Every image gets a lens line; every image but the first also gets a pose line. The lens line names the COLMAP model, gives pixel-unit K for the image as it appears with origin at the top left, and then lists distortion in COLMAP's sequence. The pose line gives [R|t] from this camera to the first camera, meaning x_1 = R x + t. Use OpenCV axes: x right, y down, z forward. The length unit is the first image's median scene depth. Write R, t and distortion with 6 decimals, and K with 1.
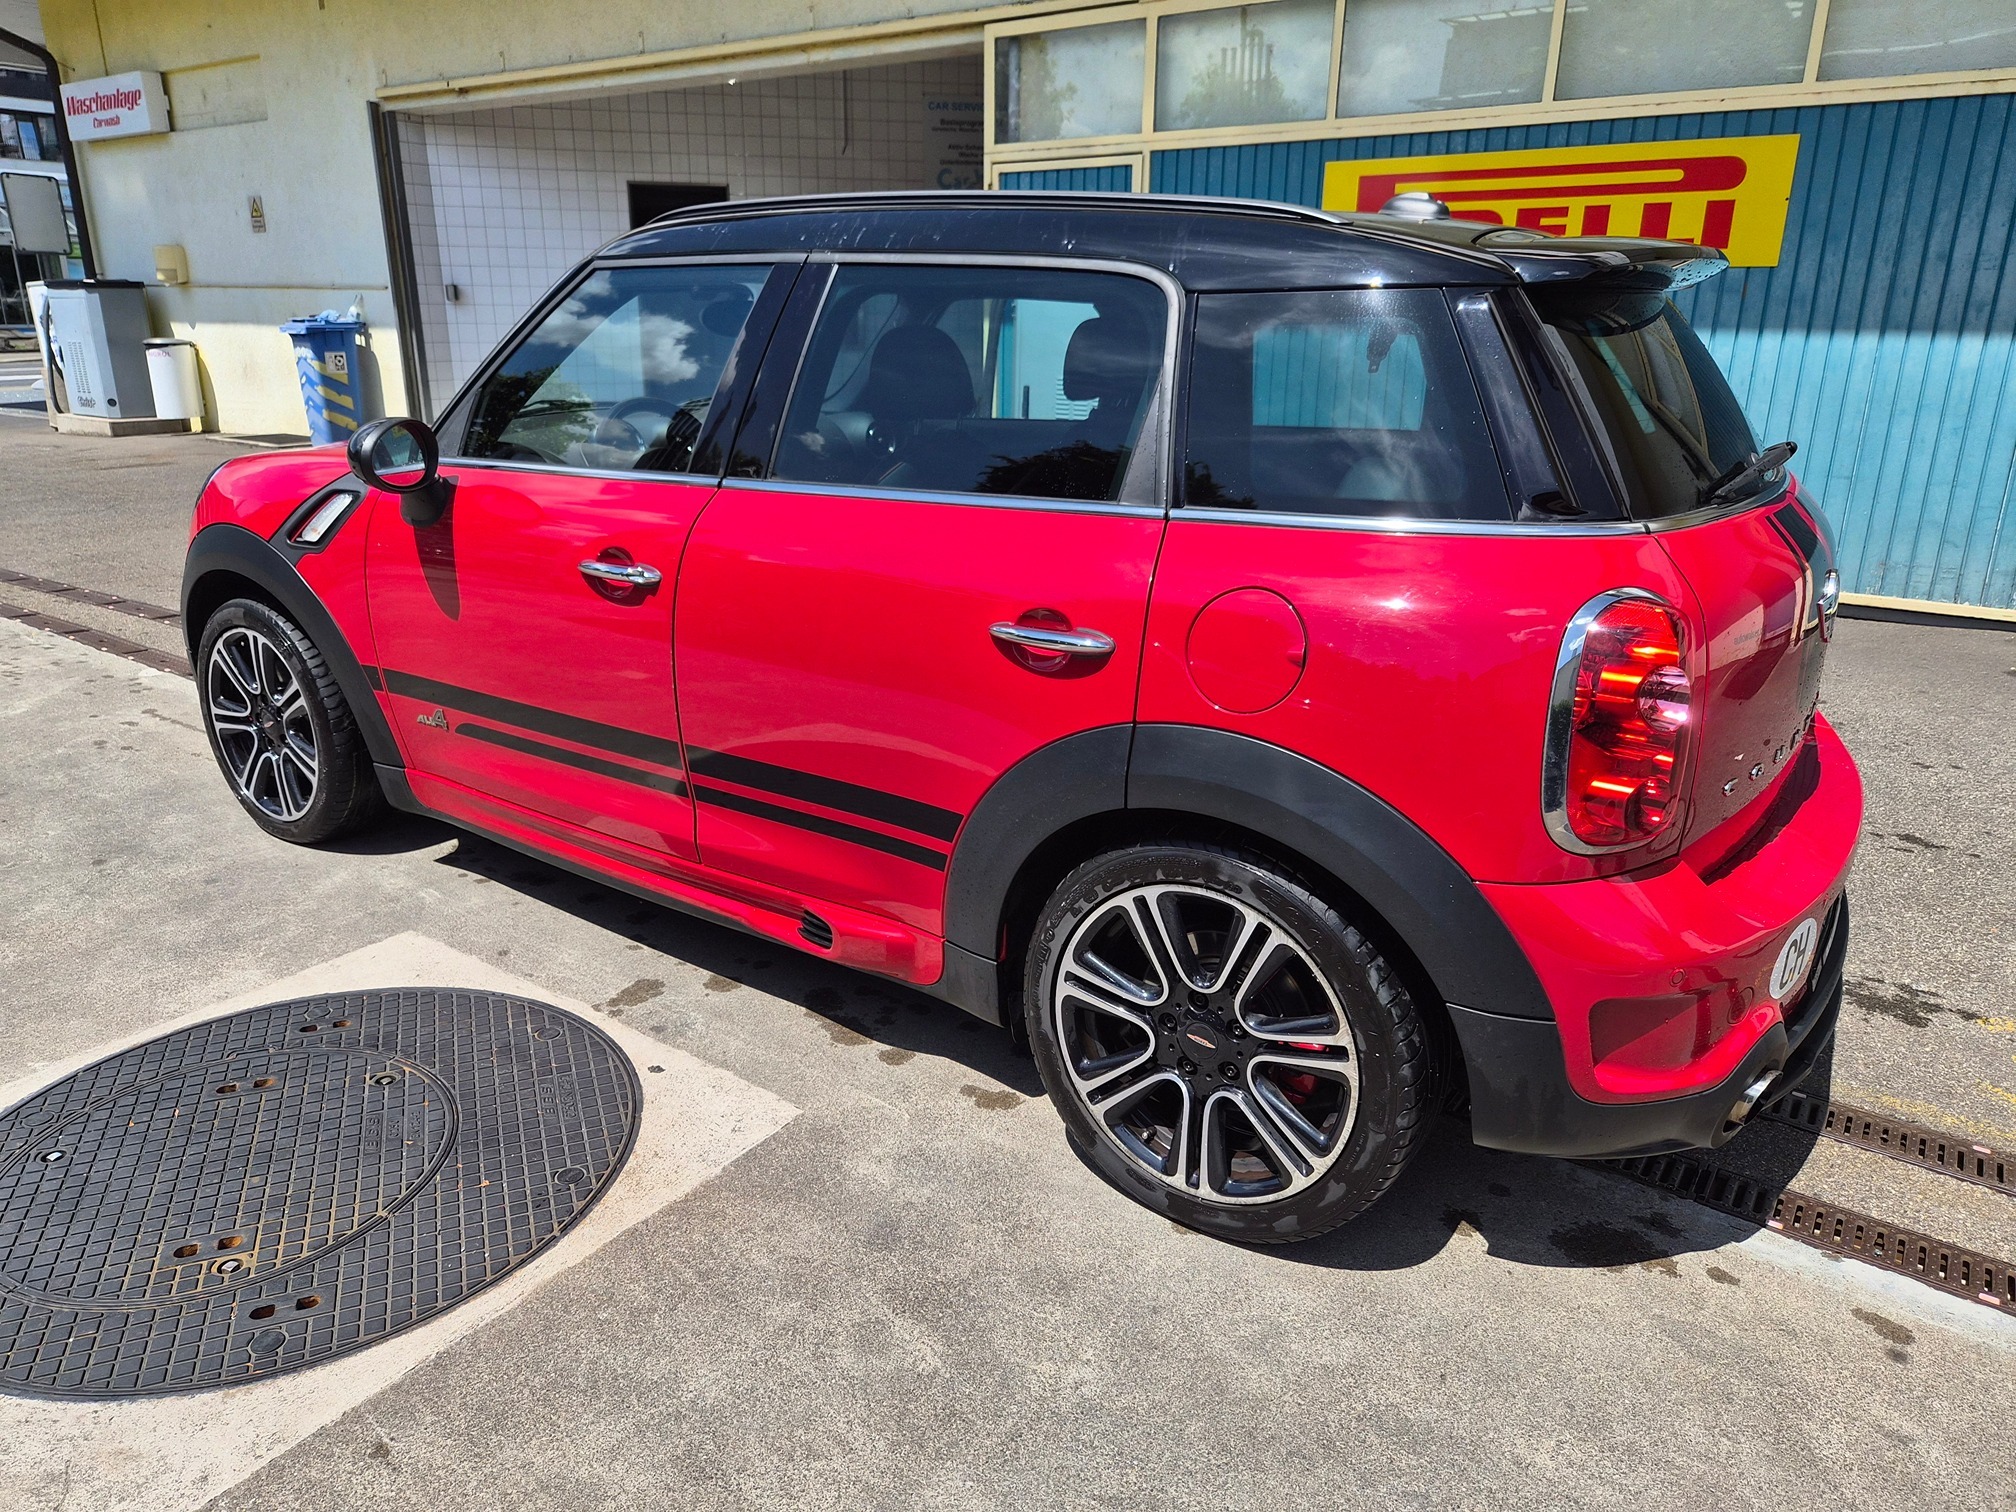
lens RADIAL K [[1350.0, 0, 1010.6], [0, 1350.0, 741.2], [0, 0, 1]] dist [0.046213, -0.040967]
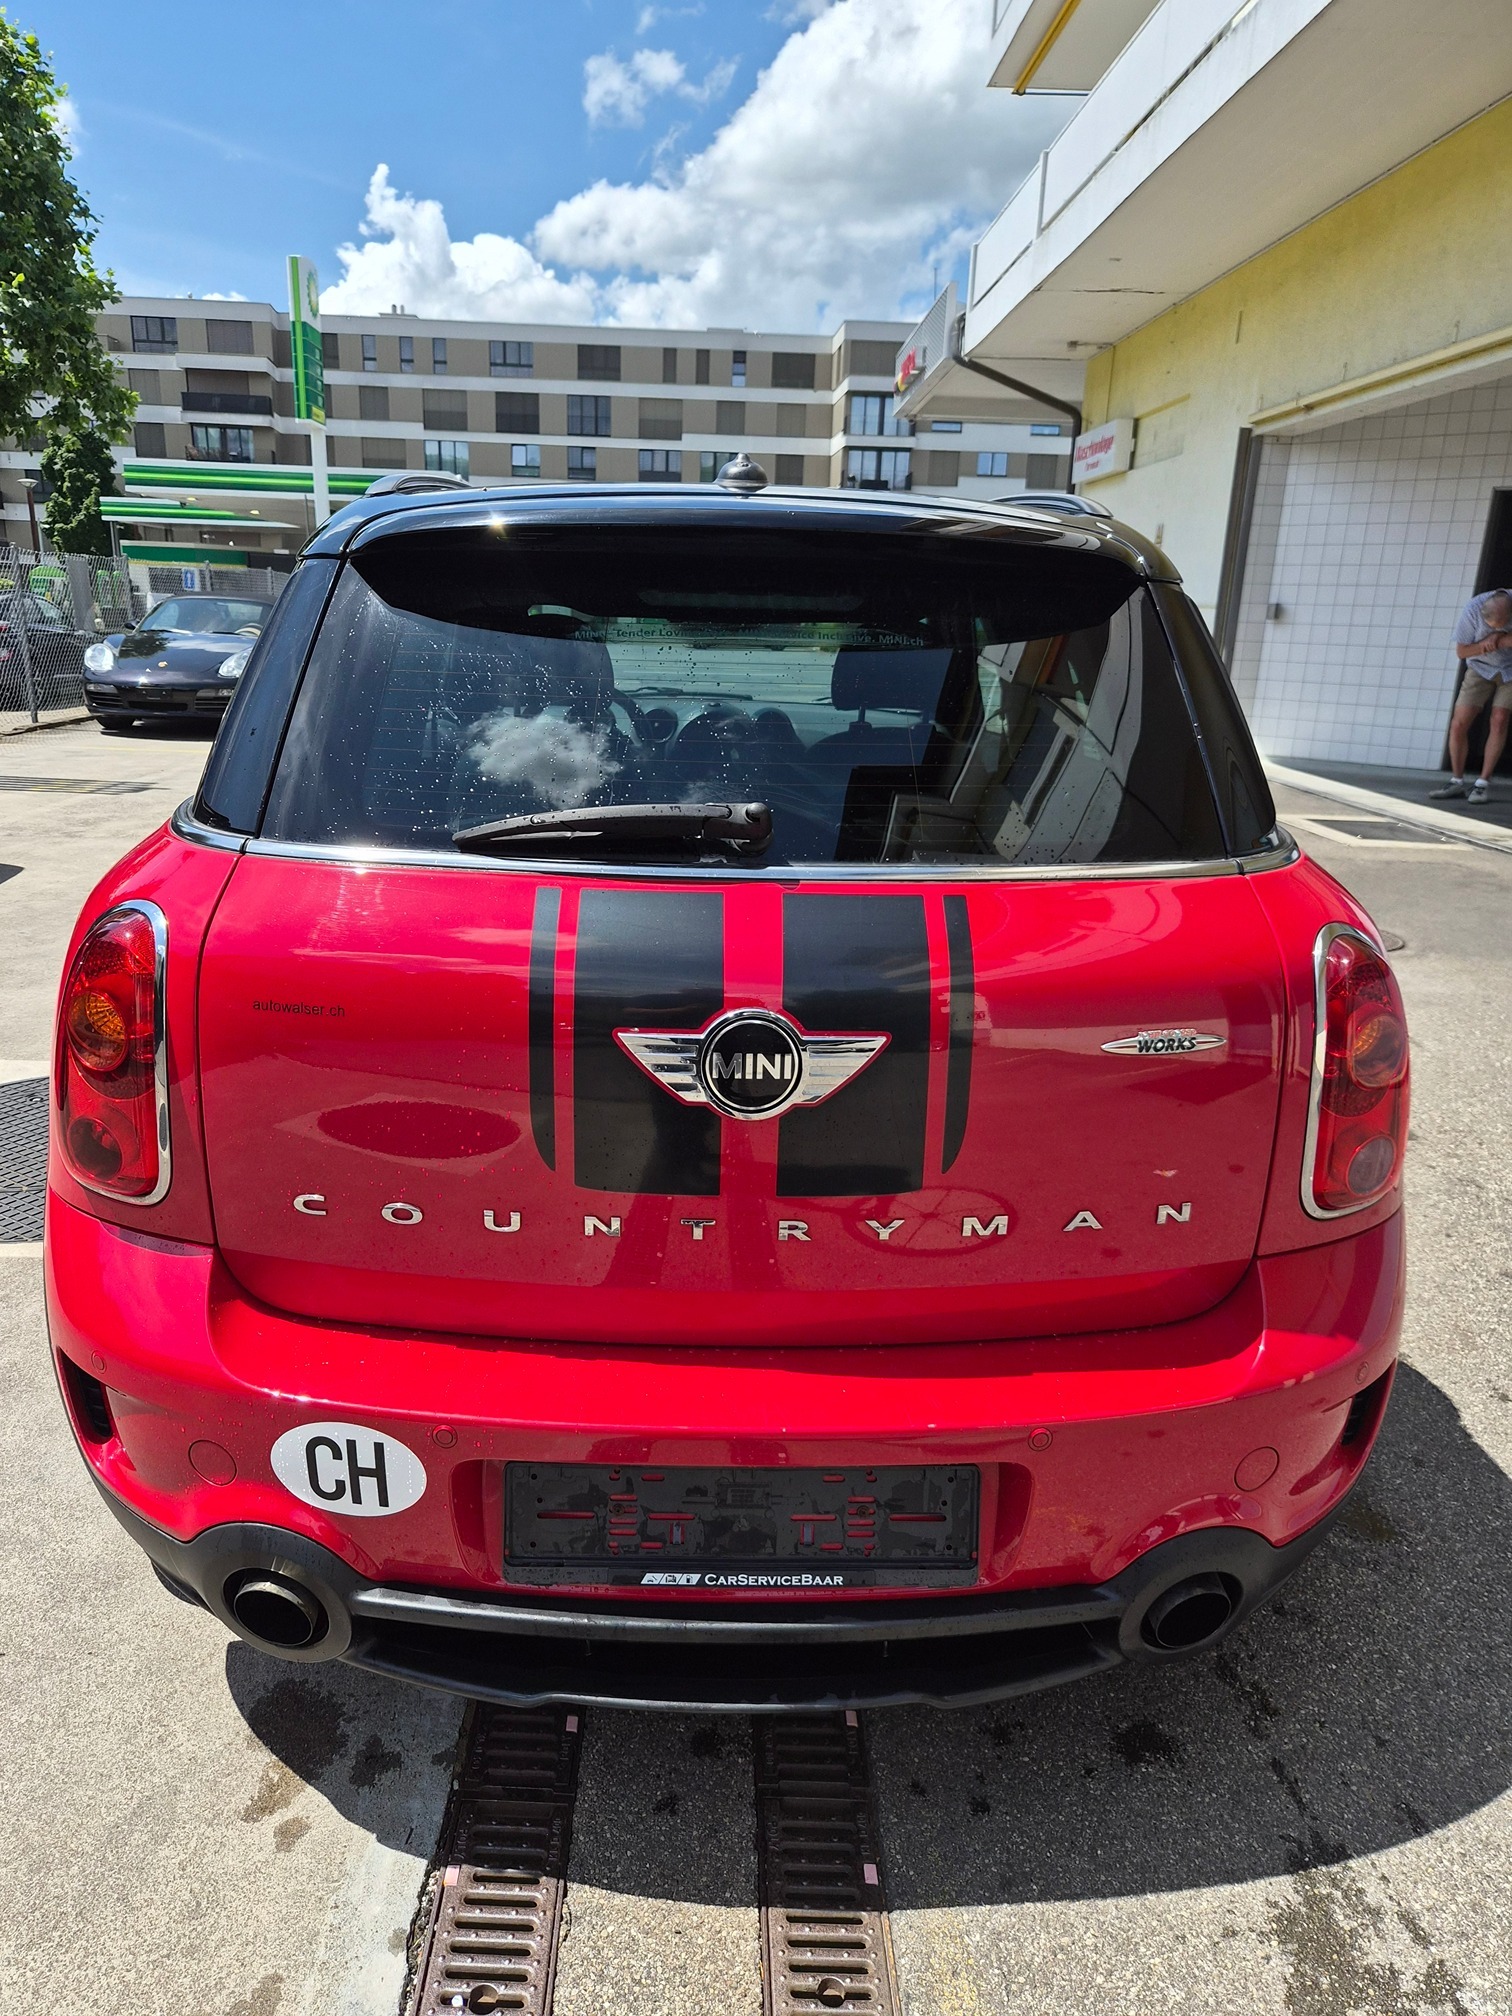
lens RADIAL K [[1340.9, 0, 755.7], [0, 1340.9, 1051.3], [0, 0, 1]] dist [0.044292, -0.038396]
pose [[0.589825, 0.258799, -0.764938, 0.445468], [-0.267083, 0.956464, 0.117656, -0.072912], [0.762085, 0.134906, 0.633267, 0.256732]]
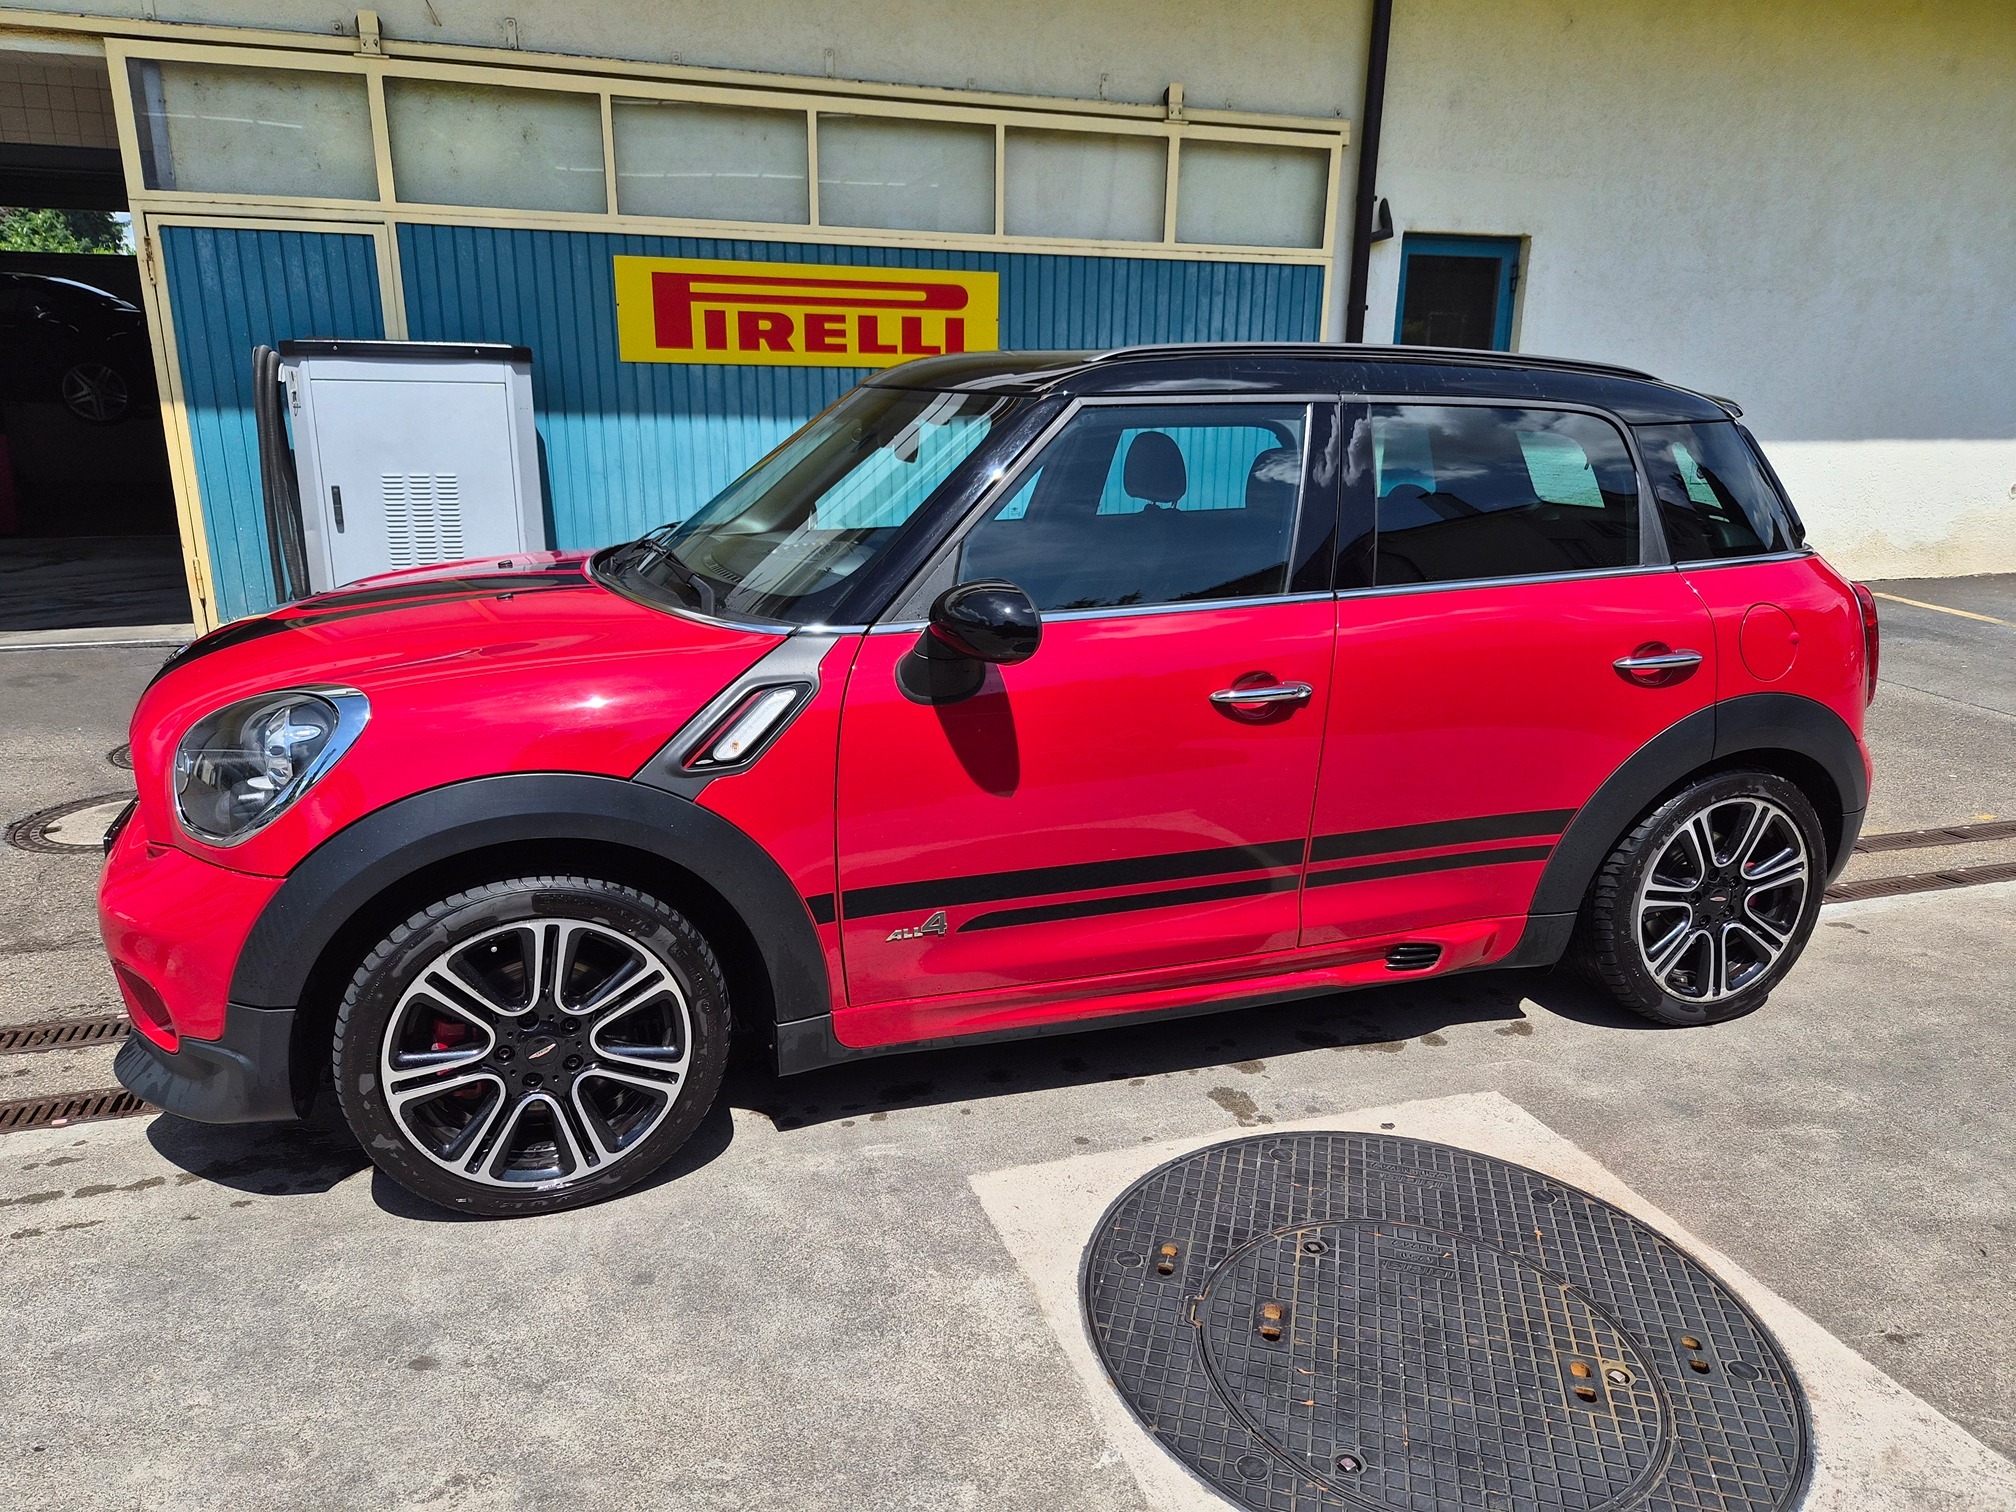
lens RADIAL K [[1335.8, 0, 1003.1], [0, 1335.8, 749.6], [0, 0, 1]] dist [0.052199, -0.043199]
pose [[0.591822, -0.212715, 0.777495, -0.592858], [0.237134, 0.967814, 0.084280, -0.106055], [-0.770398, 0.134492, 0.623216, 0.249945]]
